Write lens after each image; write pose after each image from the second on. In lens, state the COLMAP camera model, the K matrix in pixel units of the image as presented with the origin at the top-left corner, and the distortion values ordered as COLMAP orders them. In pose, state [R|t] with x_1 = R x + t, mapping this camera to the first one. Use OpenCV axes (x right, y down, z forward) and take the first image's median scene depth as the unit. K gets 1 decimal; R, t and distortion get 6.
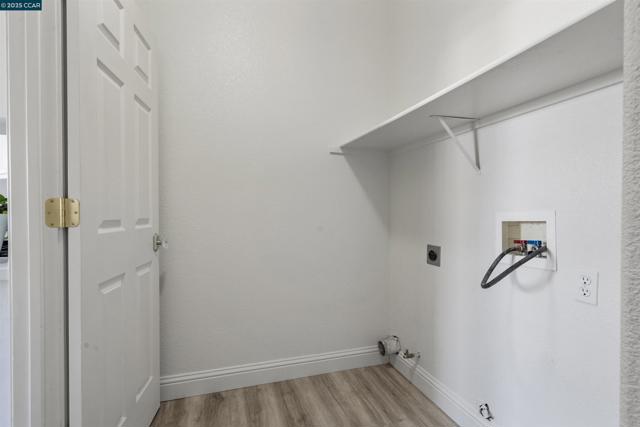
lens RADIAL K [[313.6, 0, 322.1], [0, 313.6, 213.2], [0, 0, 1]] dist [0.003881, 0.000771]
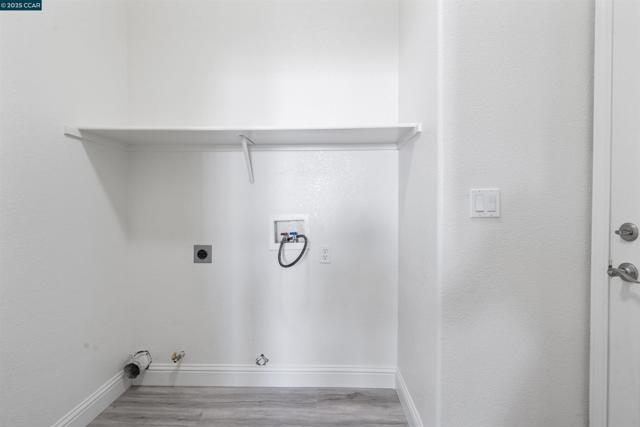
lens RADIAL K [[313.6, 0, 322.6], [0, 313.6, 211.5], [0, 0, 1]] dist [0.003881, 0.000771]
pose [[0.313437, -0.022307, 0.949347, -0.532870], [0.004047, 0.999746, 0.022155, -0.035536], [-0.949601, -0.003102, 0.313447, 0.253435]]
